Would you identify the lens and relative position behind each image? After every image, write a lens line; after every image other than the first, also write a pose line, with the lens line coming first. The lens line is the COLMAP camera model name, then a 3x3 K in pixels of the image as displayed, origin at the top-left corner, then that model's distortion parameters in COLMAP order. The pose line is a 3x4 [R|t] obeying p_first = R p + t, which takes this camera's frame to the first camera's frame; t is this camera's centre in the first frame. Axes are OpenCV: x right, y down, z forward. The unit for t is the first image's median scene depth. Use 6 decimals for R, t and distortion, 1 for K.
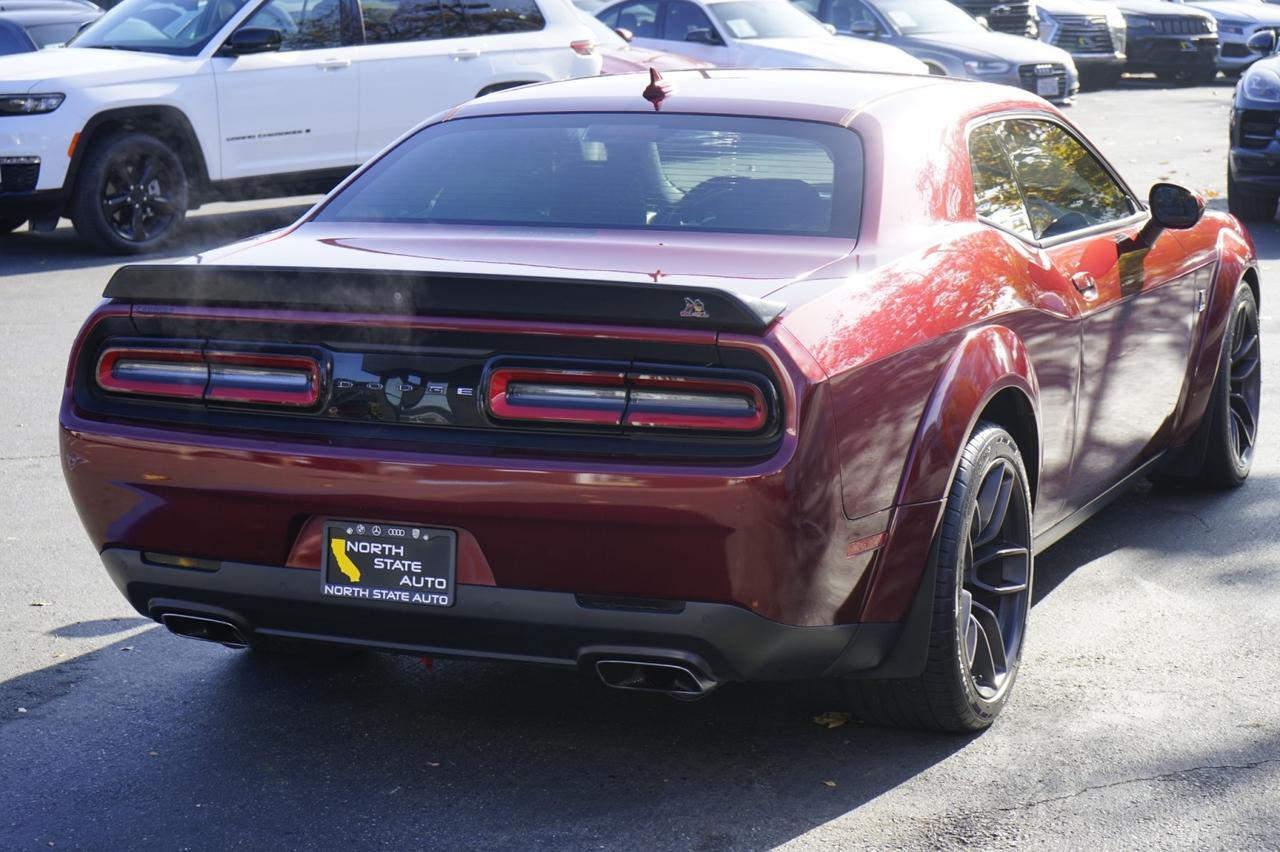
lens RADIAL K [[2634.3, 0, 640.0], [0, 2634.3, 426.0], [0, 0, 1]] dist [-0.072698, 0.740642]
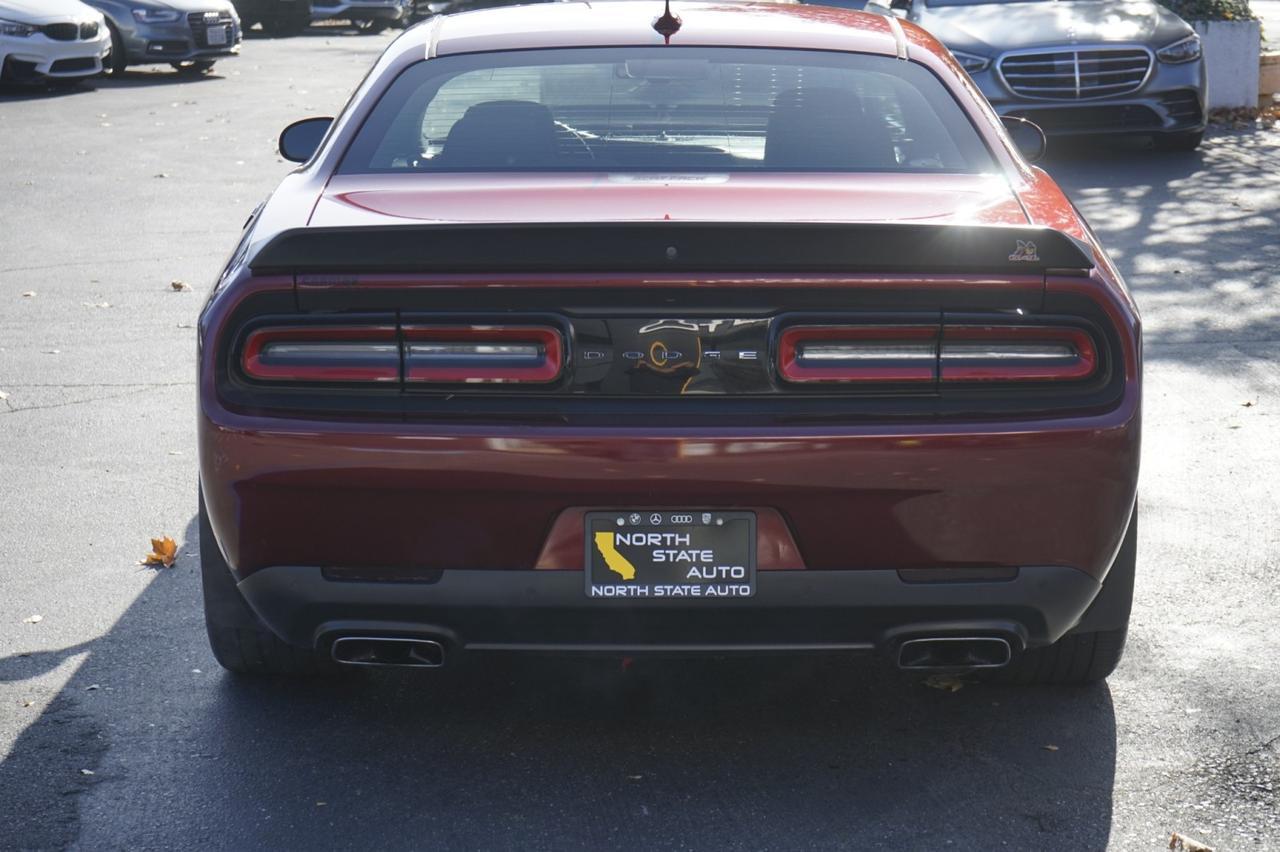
lens RADIAL K [[2634.3, 0, 640.0], [0, 2634.3, 426.0], [0, 0, 1]] dist [-0.072698, 0.740642]
pose [[0.917003, -0.064598, 0.393615, -0.446387], [0.057835, 0.997904, 0.029033, -0.017008], [-0.394665, -0.003859, 0.918817, 0.191993]]
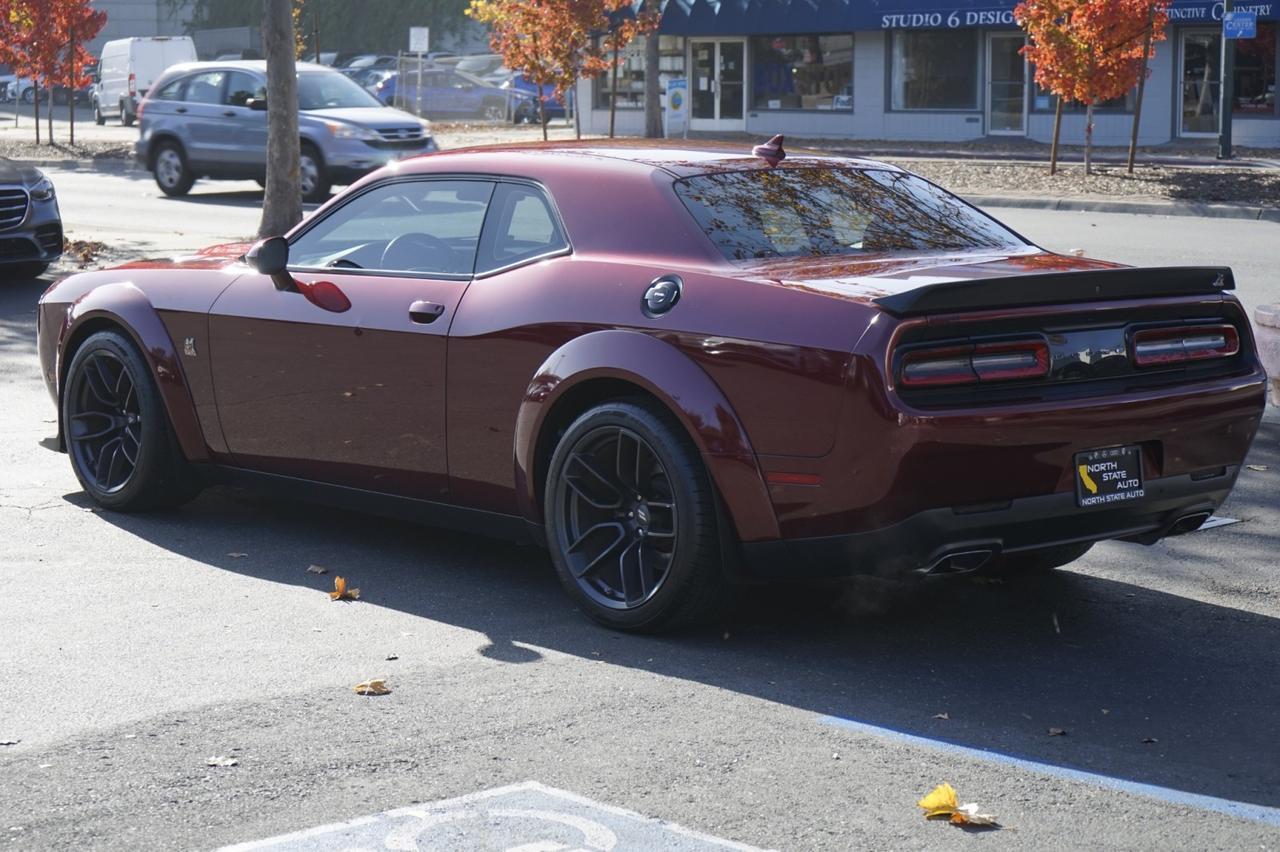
lens RADIAL K [[2634.3, 0, 640.0], [0, 2634.3, 426.0], [0, 0, 1]] dist [-0.072698, 0.740642]
pose [[0.418653, -0.102164, 0.902381, -1.475904], [0.138327, 0.989231, 0.047820, -0.077363], [-0.897549, 0.104804, 0.428277, 0.610607]]
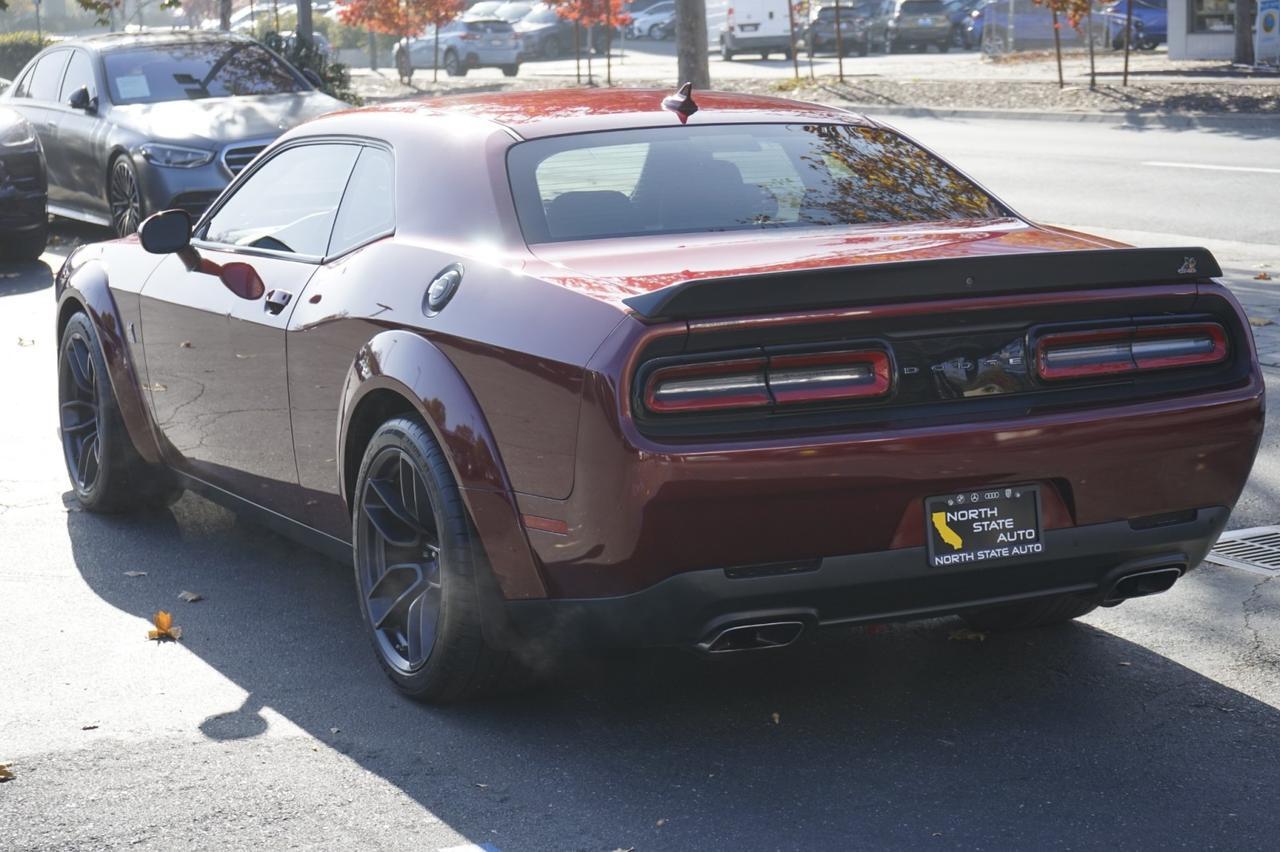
lens RADIAL K [[2634.3, 0, 640.0], [0, 2634.3, 426.0], [0, 0, 1]] dist [-0.072698, 0.740642]
pose [[0.638835, -0.118687, 0.760133, -1.005860], [0.138727, 0.989604, 0.037927, -0.049686], [-0.756733, 0.081222, 0.648659, 0.393271]]
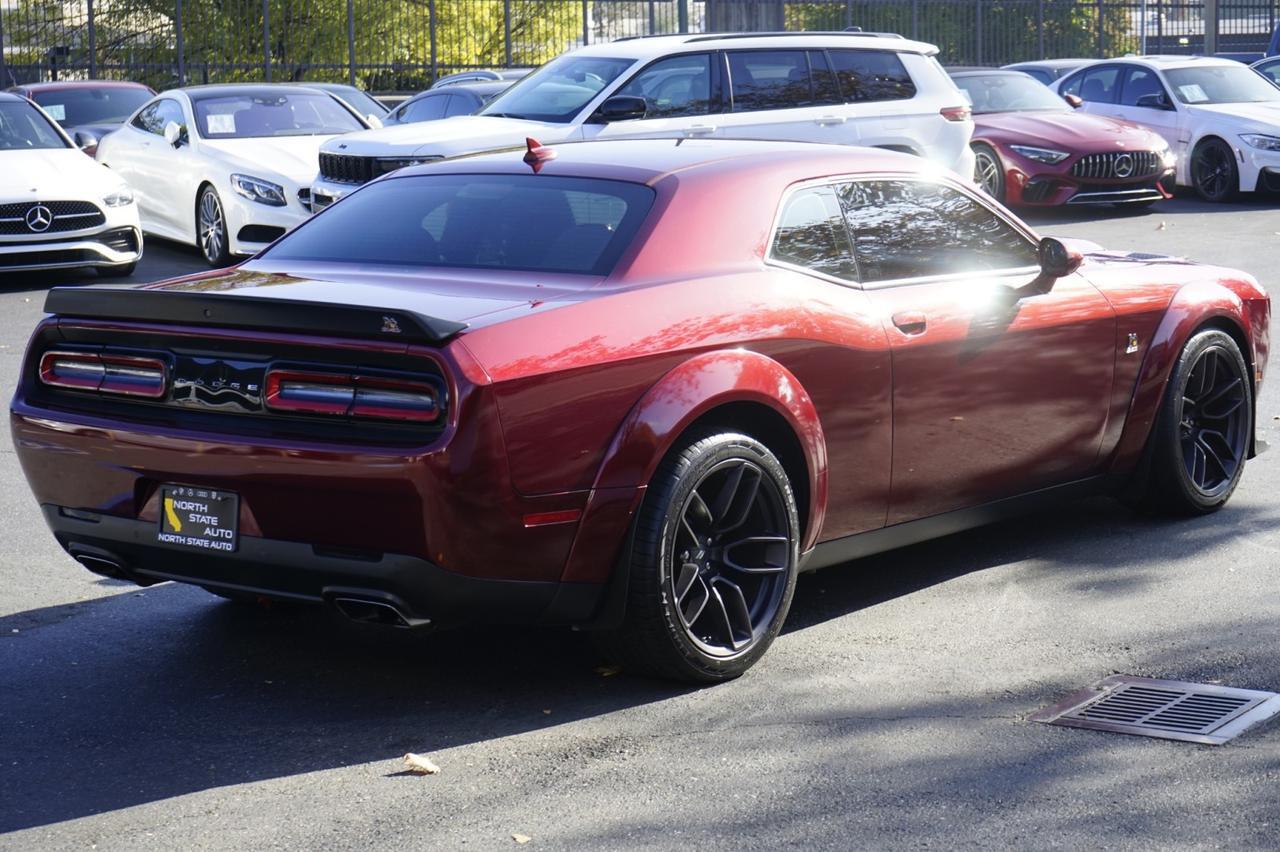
lens RADIAL K [[2656.6, 0, 620.2], [0, 2656.6, 424.7], [0, 0, 1]] dist [-0.013085, -0.211261]
pose [[0.964000, 0.027509, -0.264475, 0.450301], [-0.034018, 0.999220, -0.020063, 0.025101], [0.263717, 0.028338, 0.964184, -0.214782]]
